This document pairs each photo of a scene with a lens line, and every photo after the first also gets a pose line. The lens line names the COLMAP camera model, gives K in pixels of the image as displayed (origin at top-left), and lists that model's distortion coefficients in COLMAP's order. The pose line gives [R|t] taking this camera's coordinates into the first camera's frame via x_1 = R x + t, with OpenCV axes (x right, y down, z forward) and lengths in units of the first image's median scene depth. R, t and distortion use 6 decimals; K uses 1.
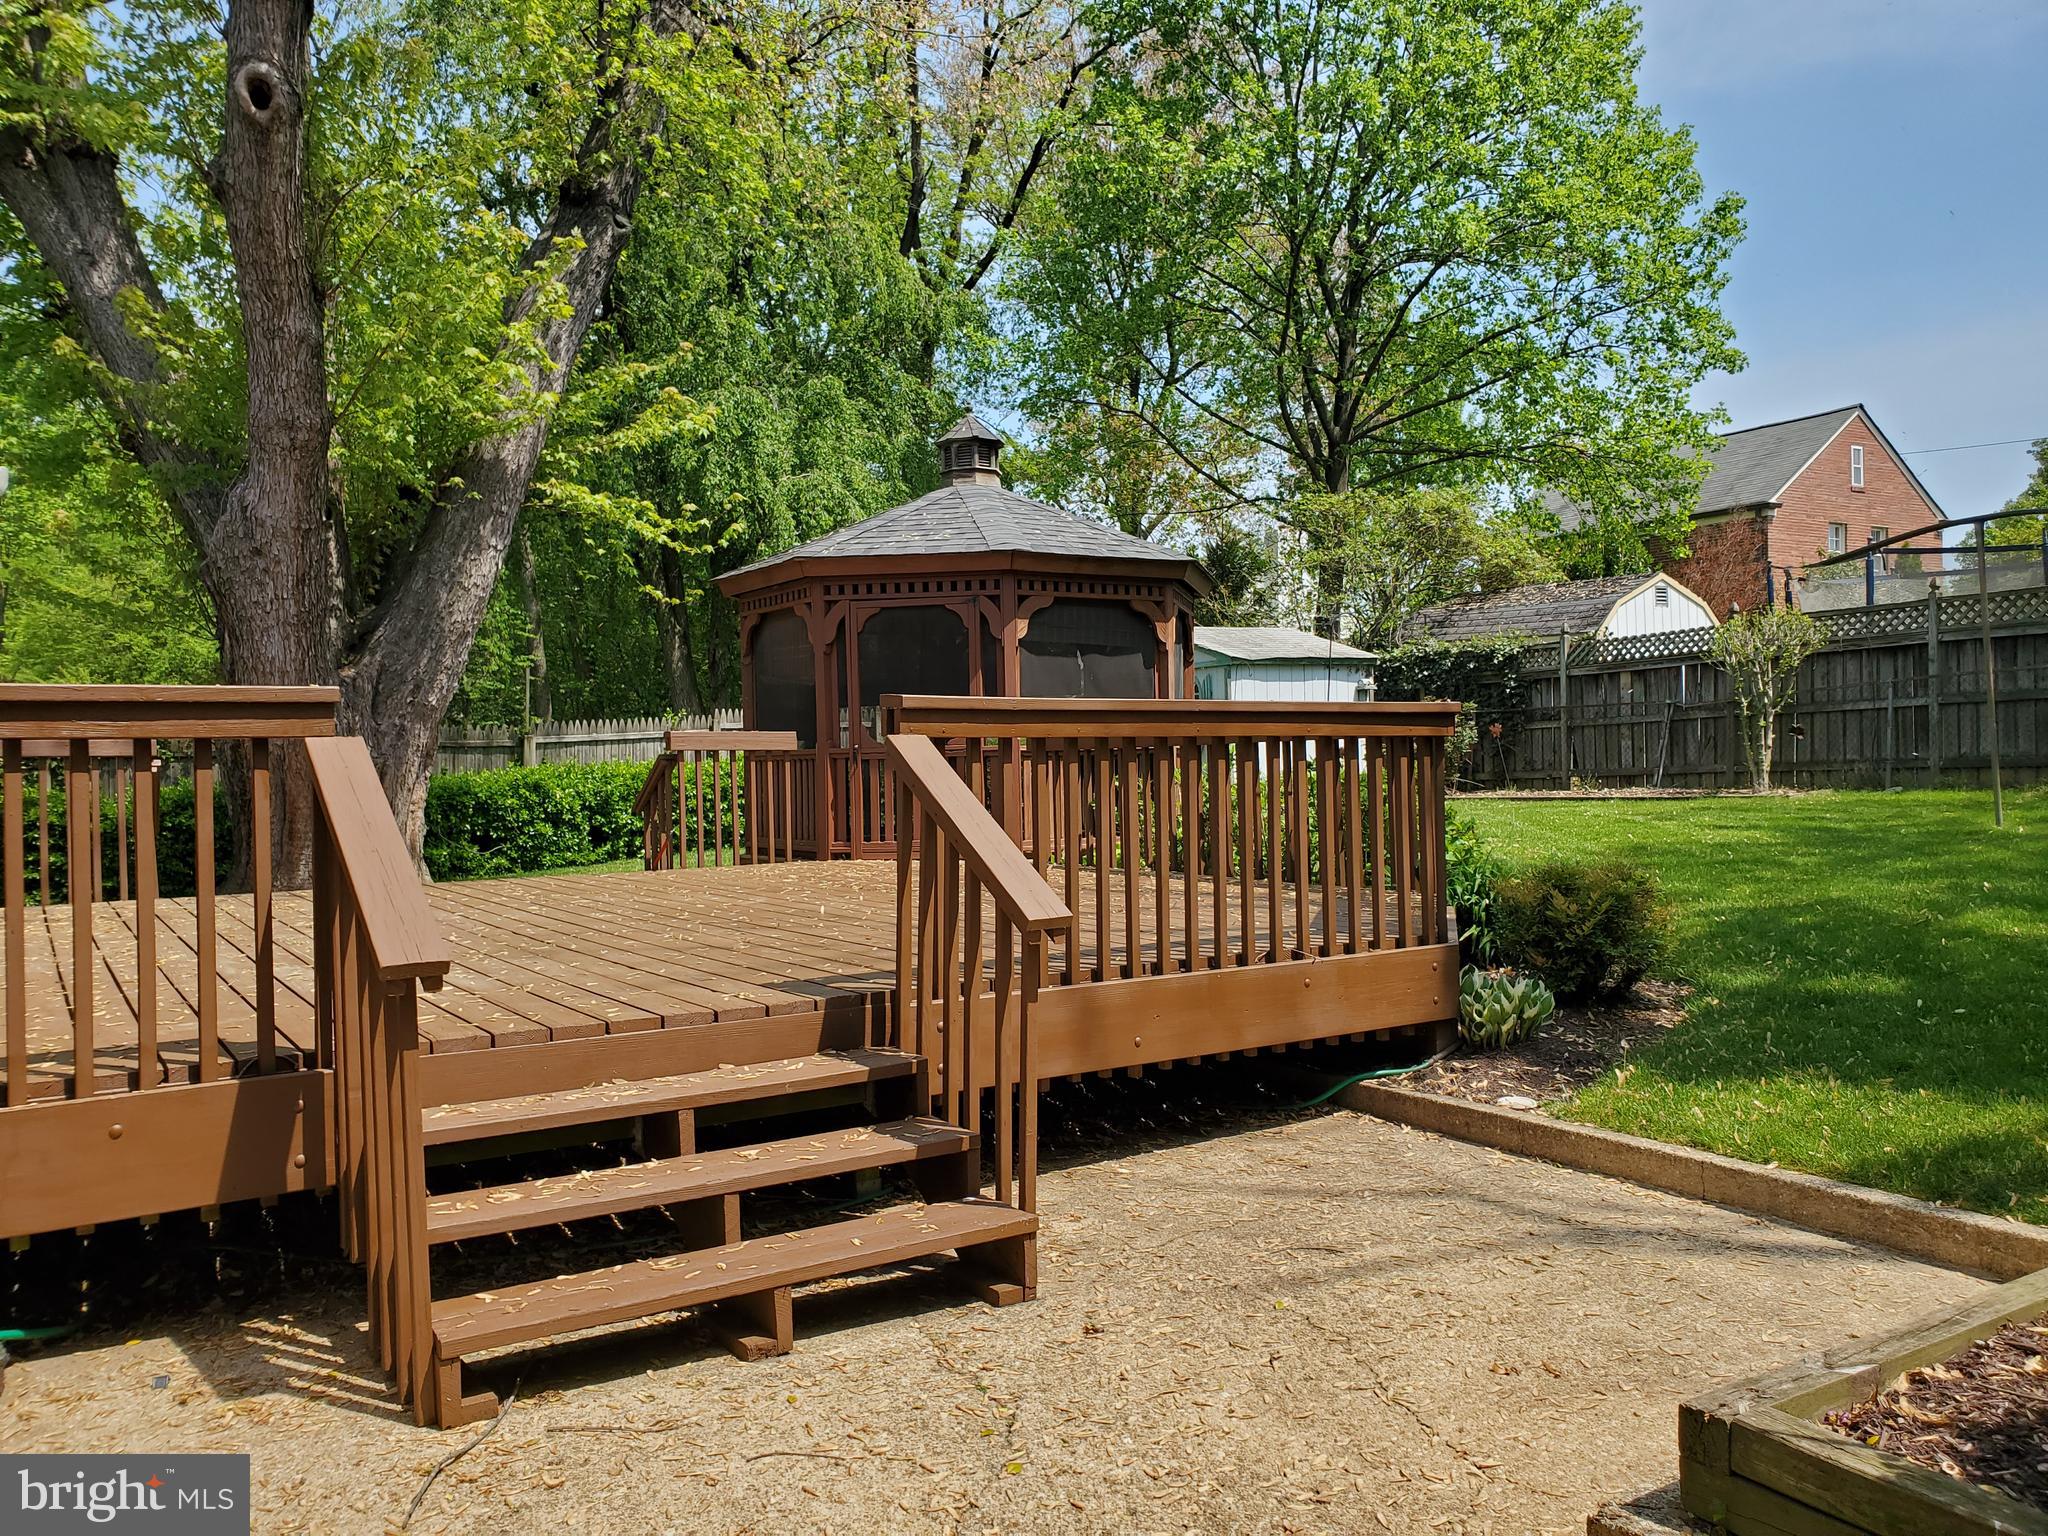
lens RADIAL K [[1560.5, 0, 1024.0], [0, 1560.5, 768.0], [0, 0, 1]] dist [0.155644, -0.001245]
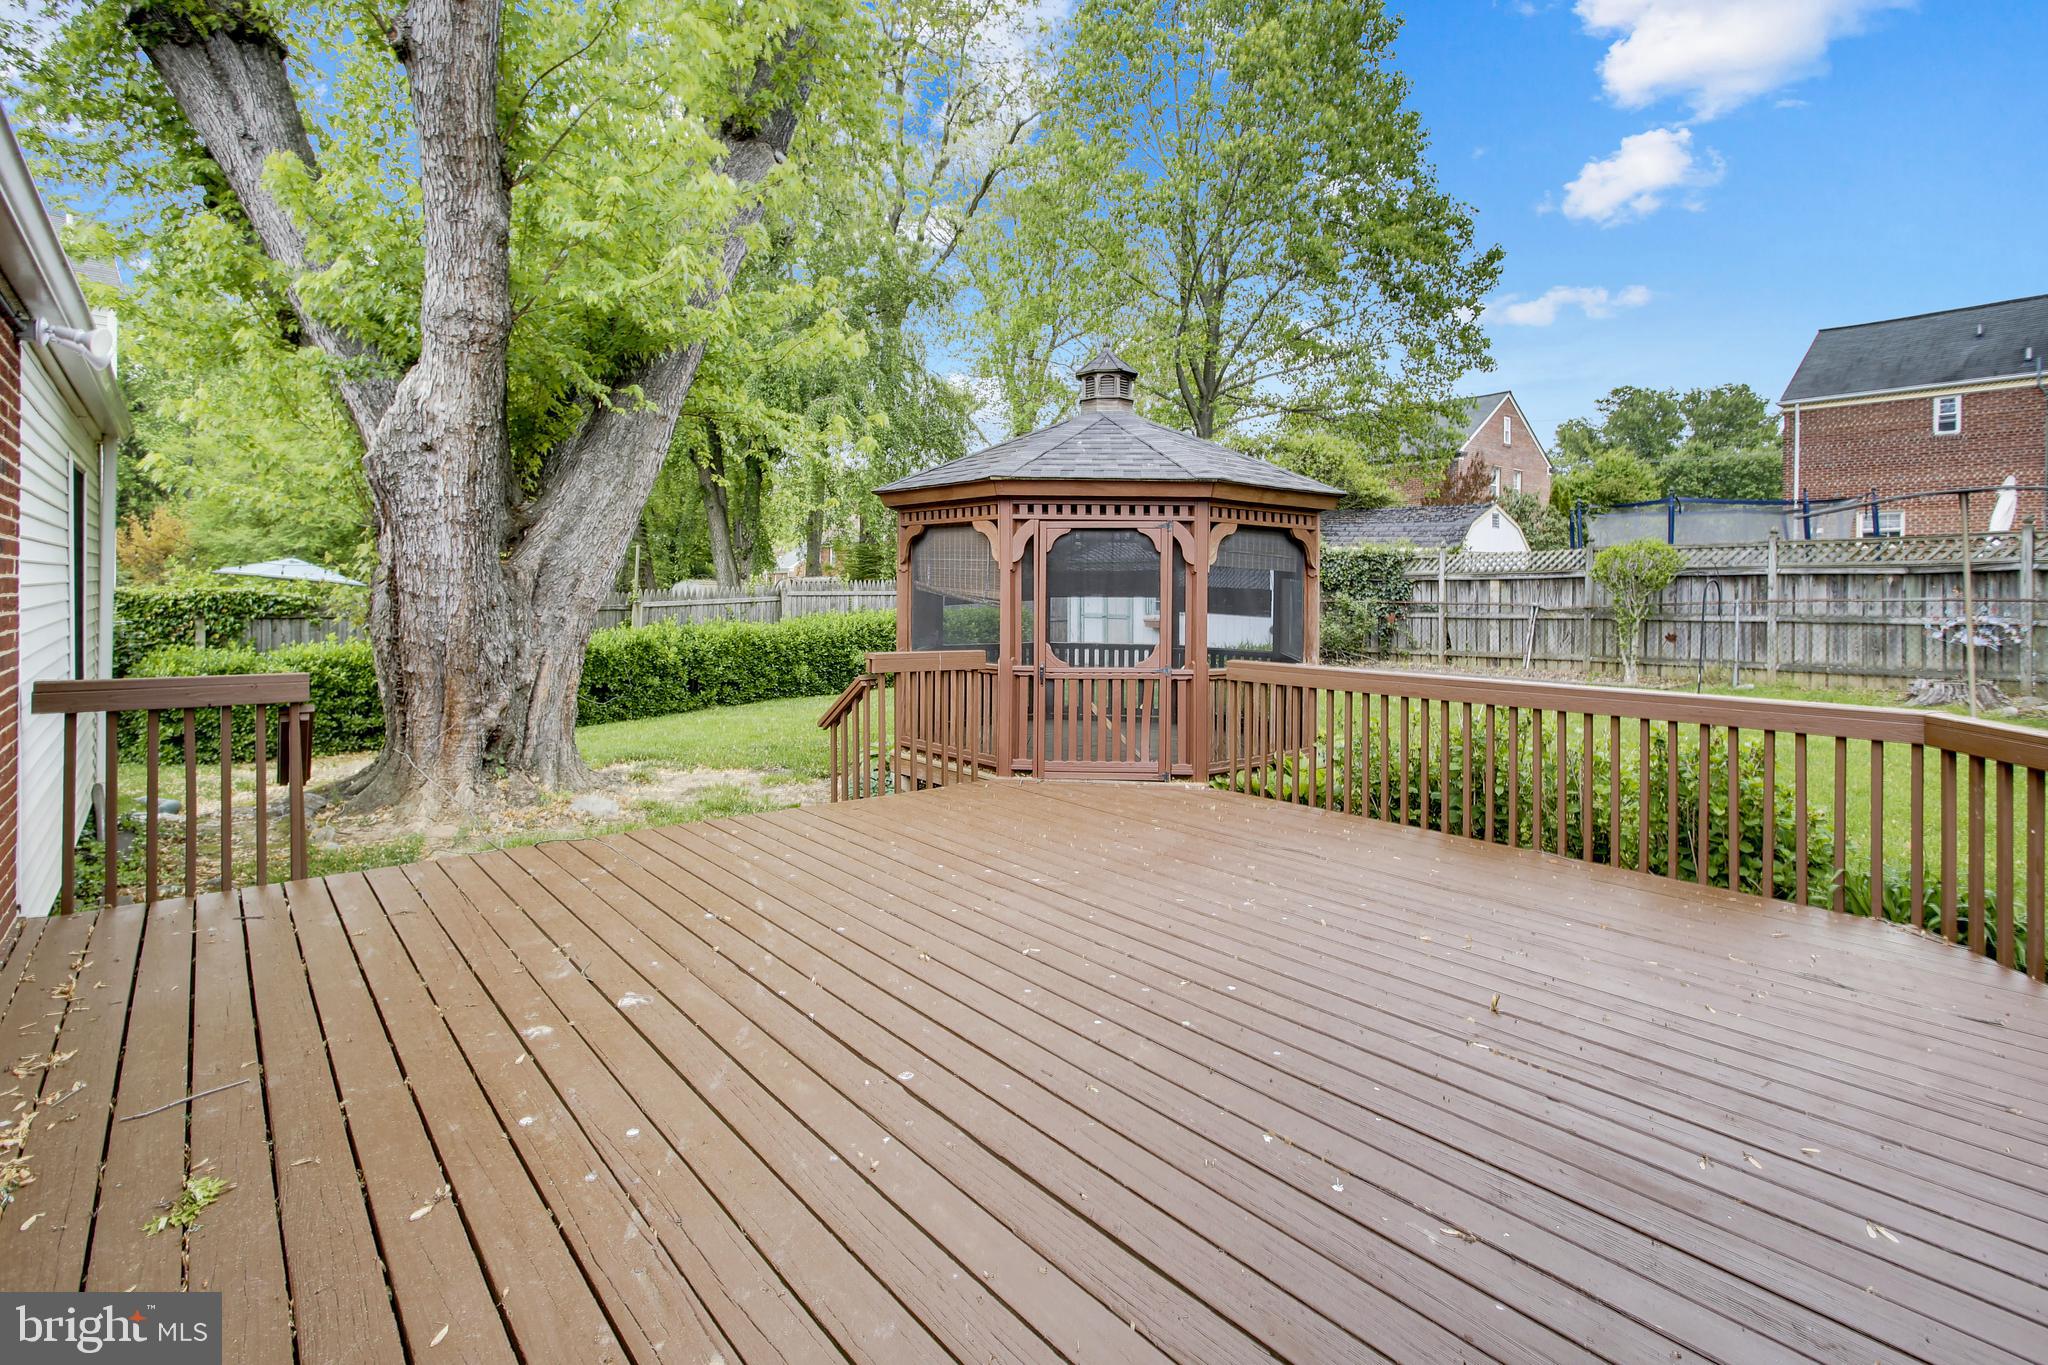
lens RADIAL K [[968.2, 0, 1025.1], [0, 968.2, 596.7], [0, 0, 1]] dist [0.076389, 0.000080]
pose [[0.991332, 0.029341, 0.128063, -0.192024], [-0.029647, 0.999560, 0.000489, -0.054918], [-0.127993, -0.004282, 0.991766, 0.362312]]
